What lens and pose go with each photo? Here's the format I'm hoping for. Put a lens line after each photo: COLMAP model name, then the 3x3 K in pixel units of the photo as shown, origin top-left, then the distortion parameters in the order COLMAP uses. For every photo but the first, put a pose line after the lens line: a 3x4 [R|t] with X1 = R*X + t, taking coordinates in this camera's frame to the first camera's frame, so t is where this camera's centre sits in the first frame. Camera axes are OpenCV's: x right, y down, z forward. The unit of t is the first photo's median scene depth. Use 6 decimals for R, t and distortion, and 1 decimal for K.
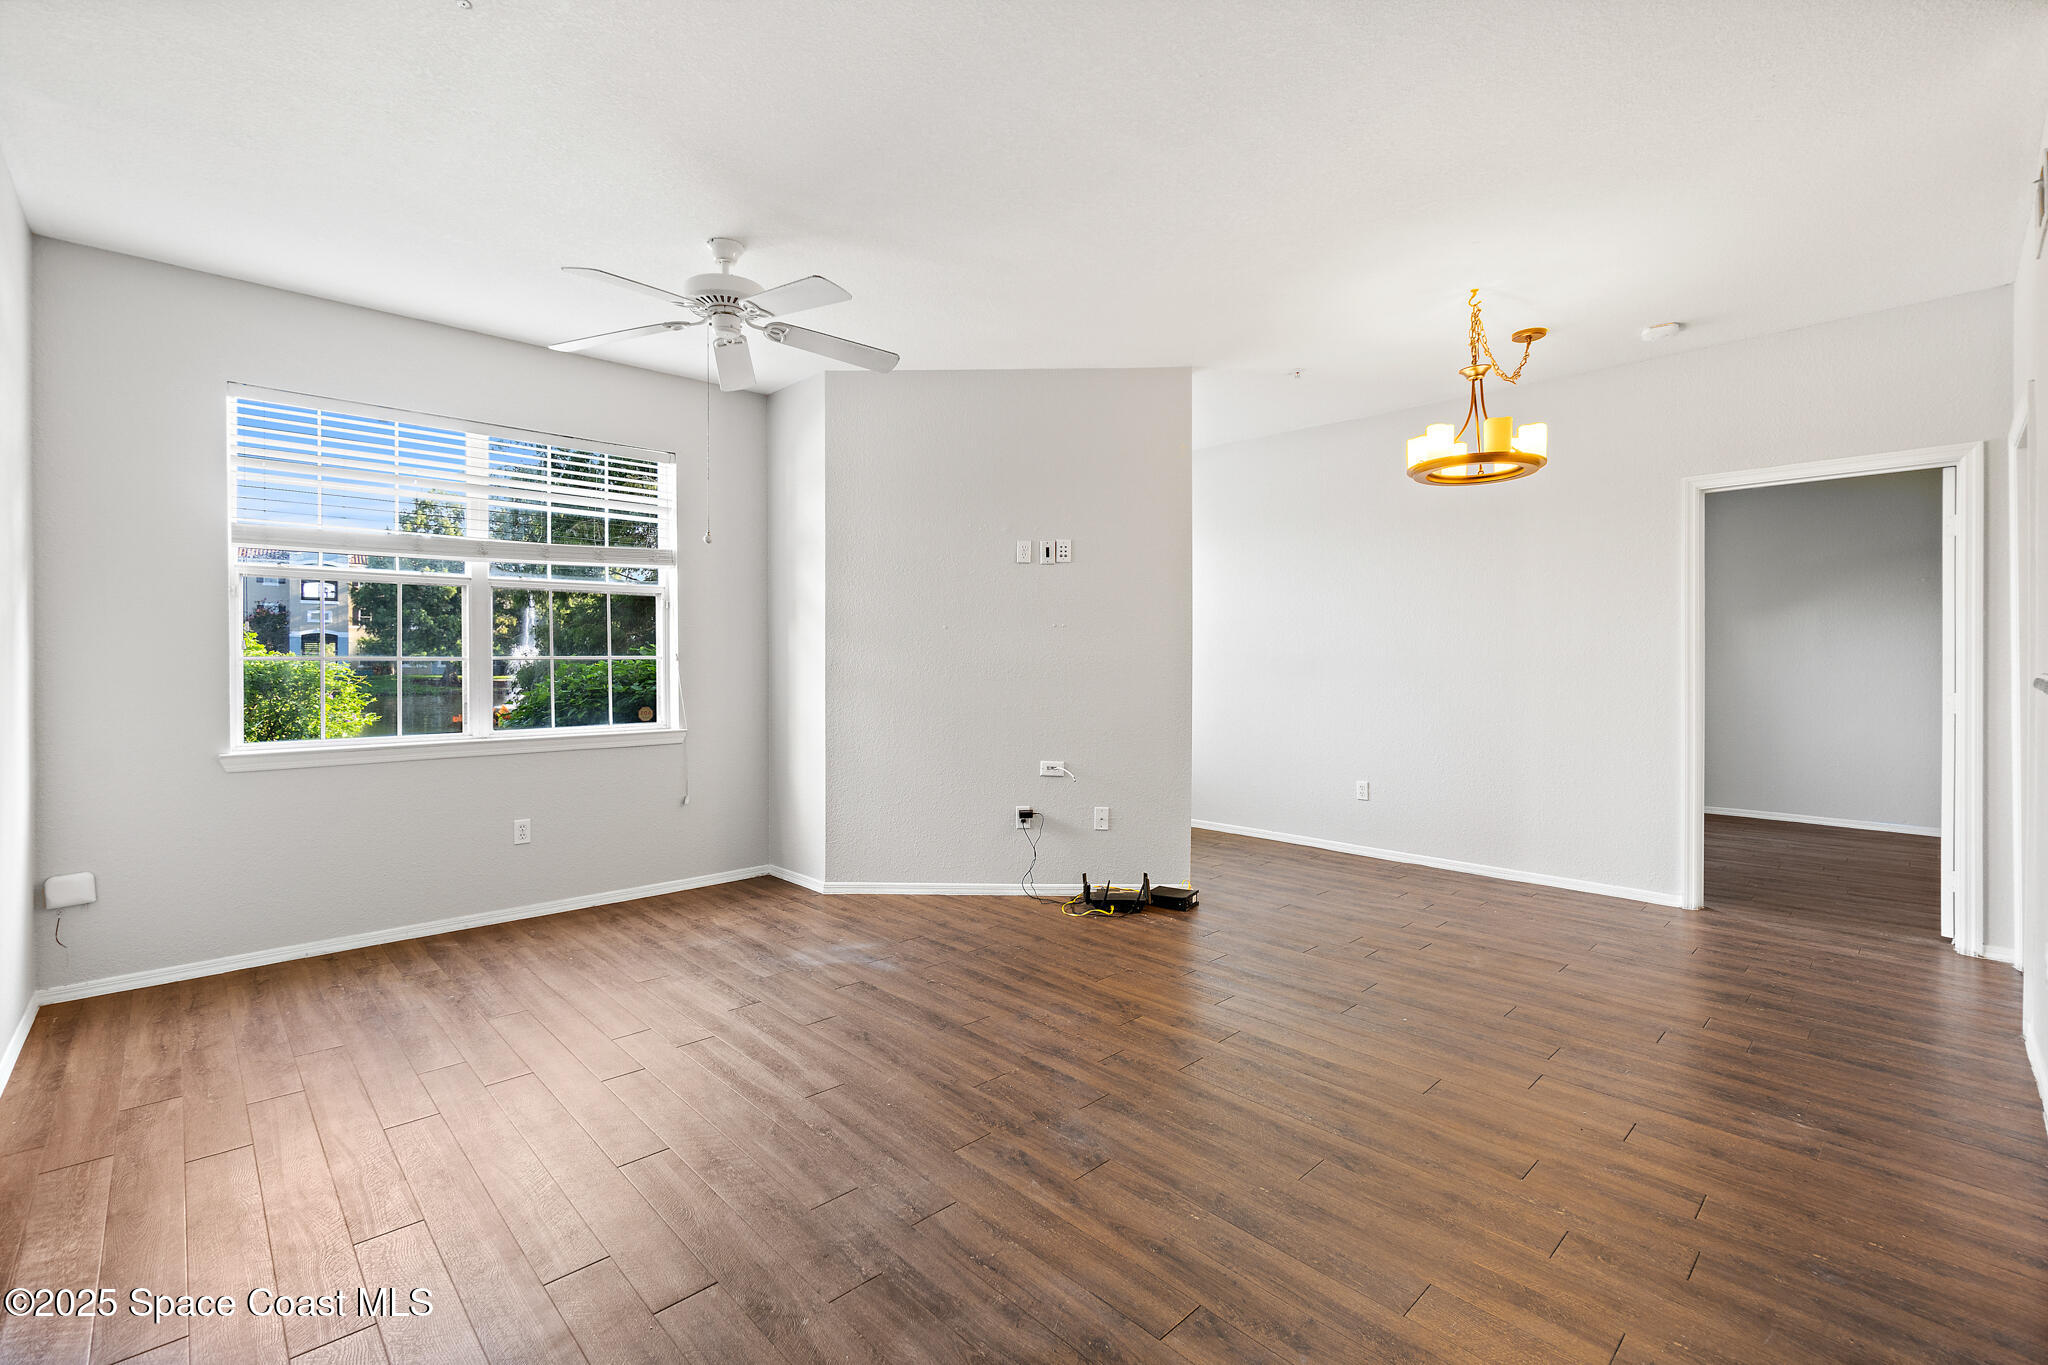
lens RADIAL K [[880.3, 0, 981.9], [0, 880.3, 672.4], [0, 0, 1]] dist [-0.001313, 0.000361]
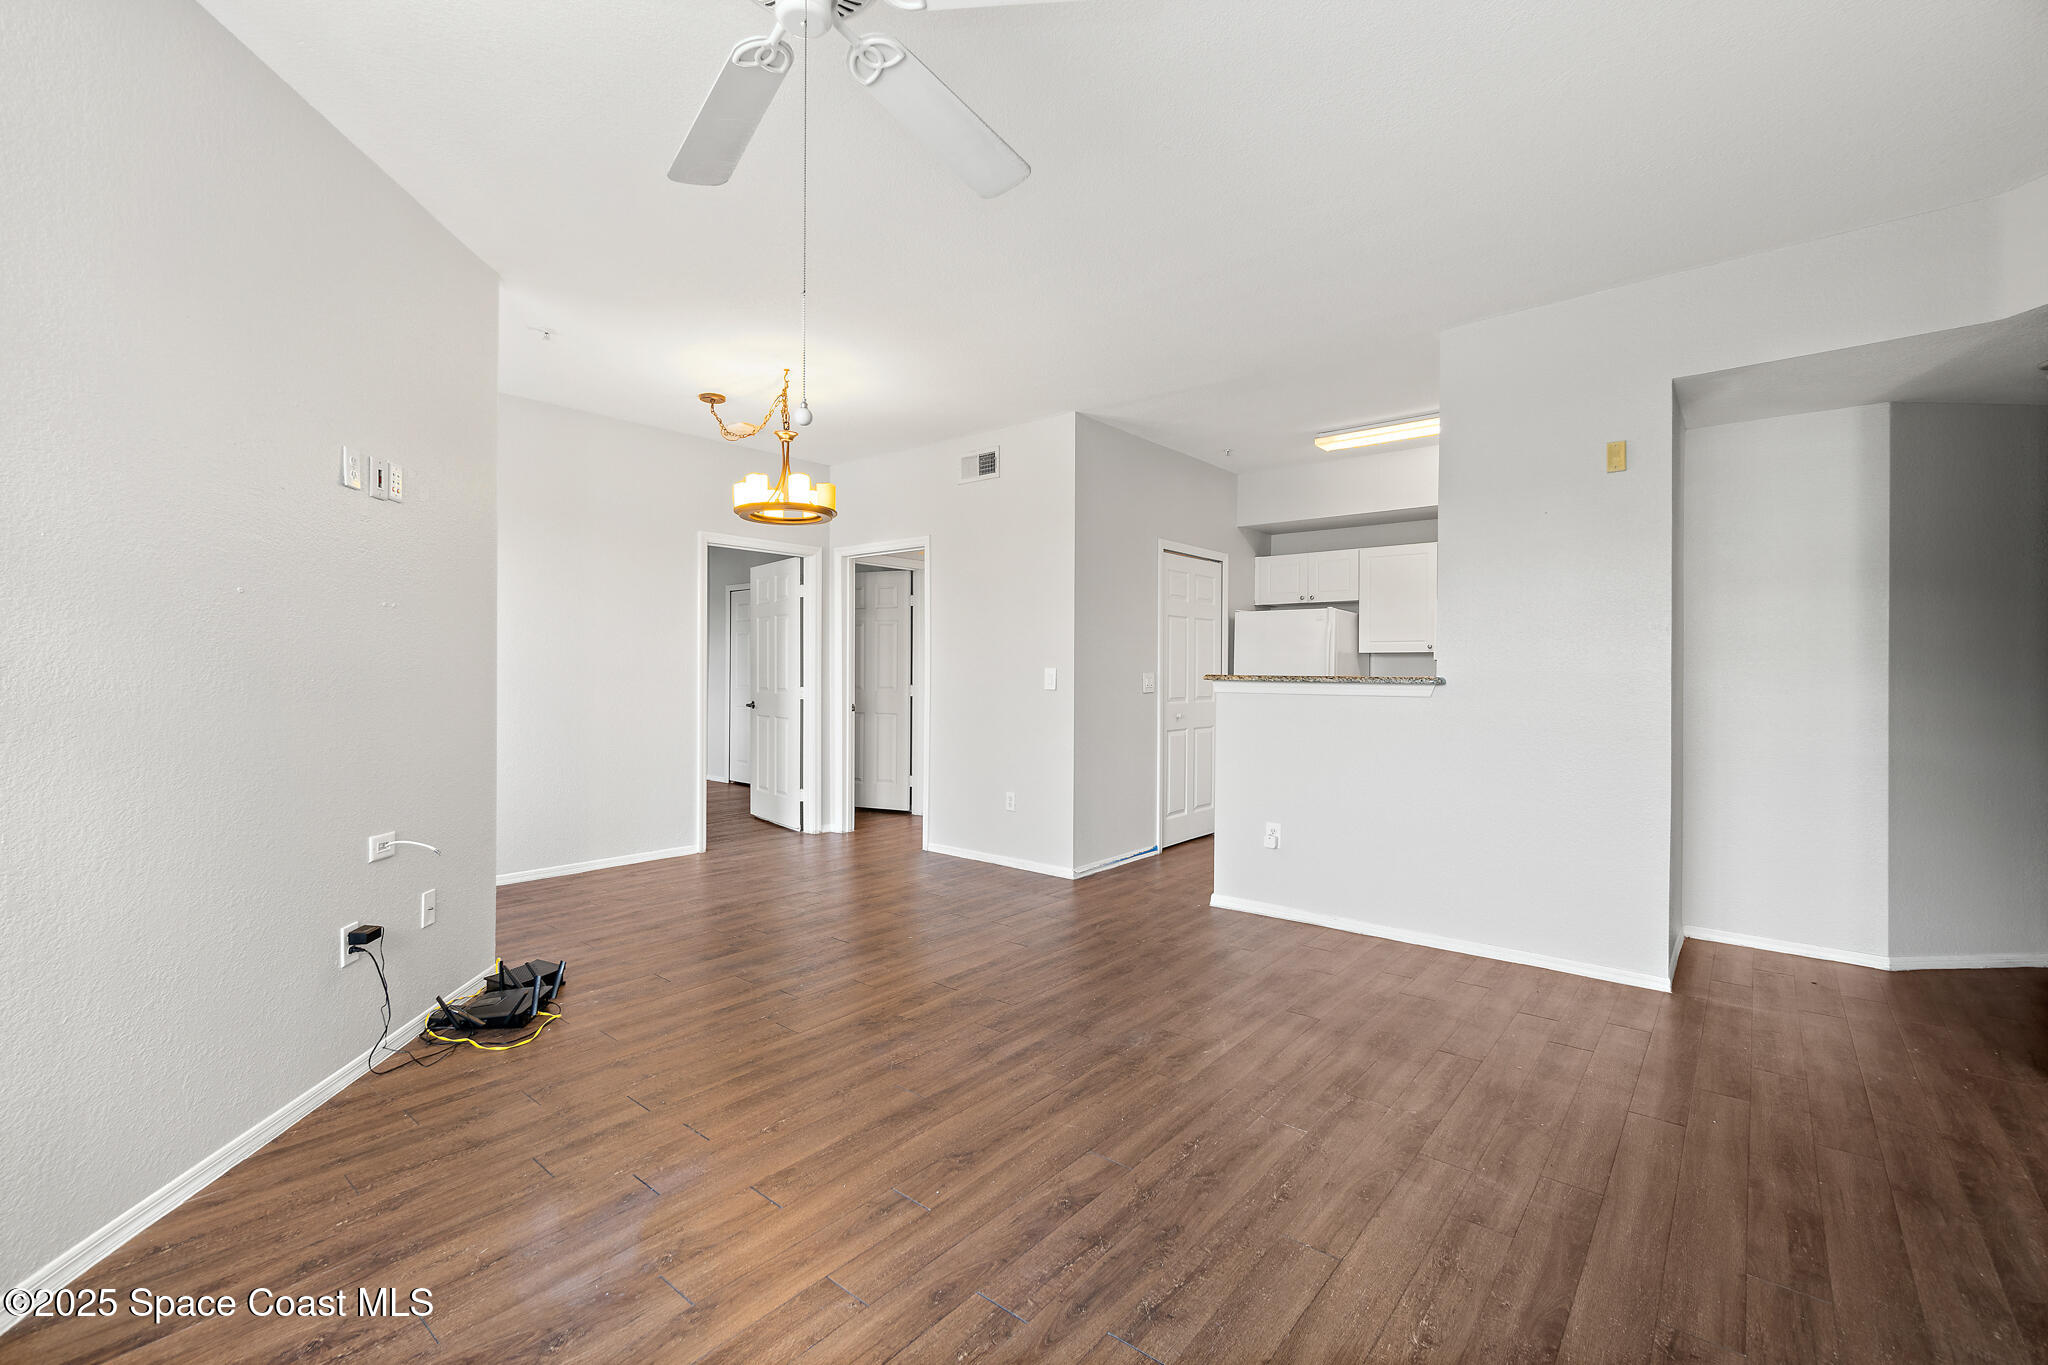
lens RADIAL K [[880.3, 0, 1021.0], [0, 880.3, 682.3], [0, 0, 1]] dist [-0.001313, 0.000361]
pose [[-0.135368, -0.011834, 0.990725, -0.763246], [-0.000632, 0.999929, 0.011858, -0.010441], [-0.990795, 0.000979, -0.135365, 0.889677]]
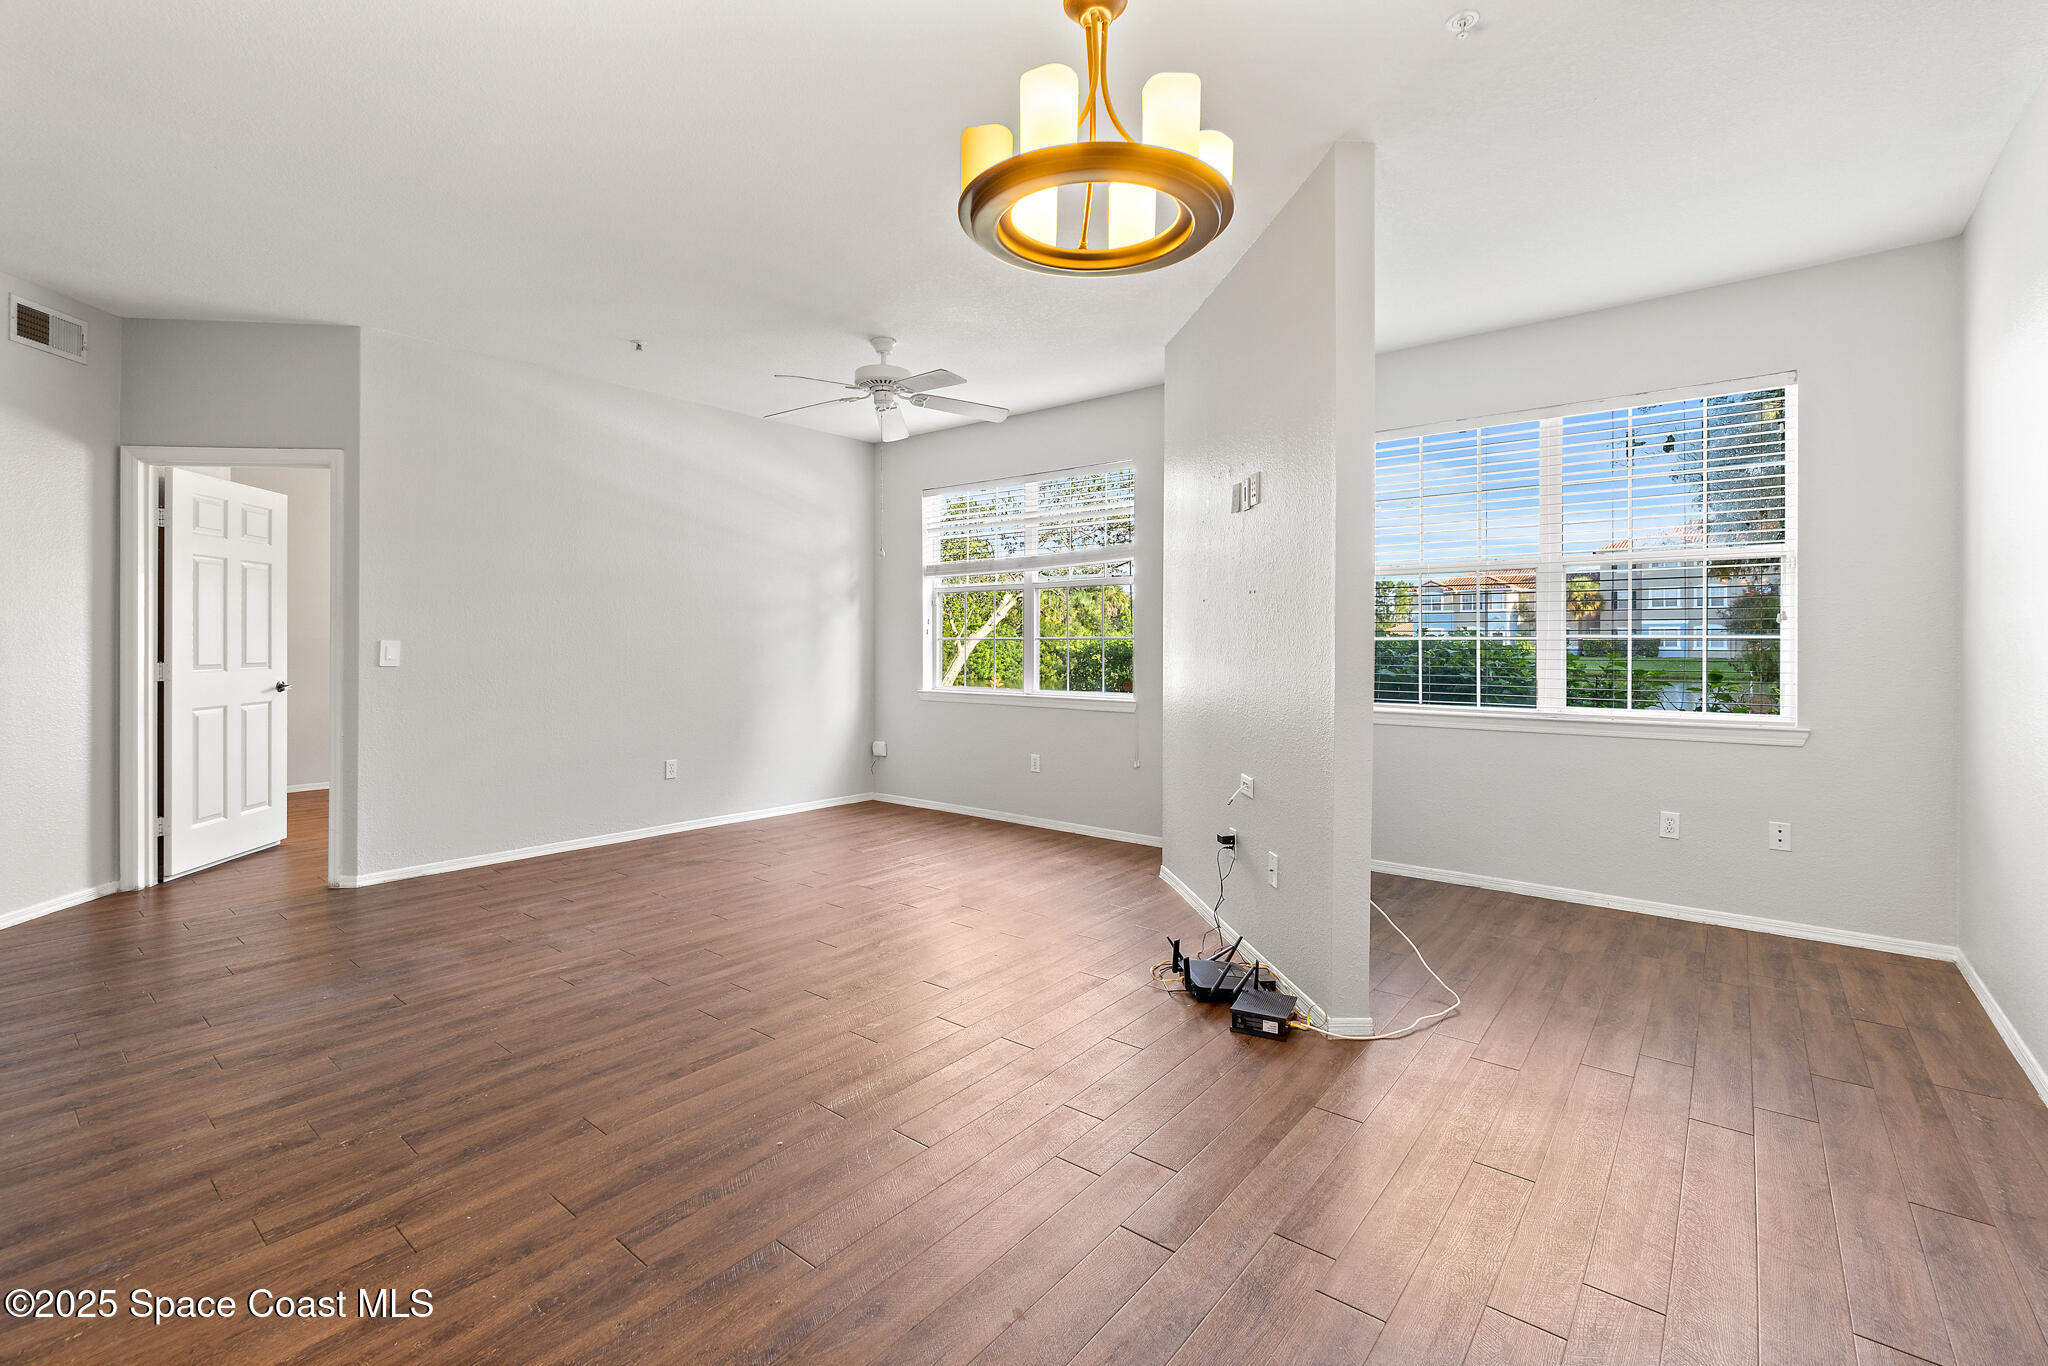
lens RADIAL K [[880.3, 0, 1025.7], [0, 880.3, 647.4], [0, 0, 1]] dist [-0.001313, 0.000361]
pose [[0.155974, 0.007572, -0.987732, 1.069397], [-0.006837, 0.999955, 0.006586, -0.013271], [0.987737, 0.005726, 0.156019, 0.950627]]
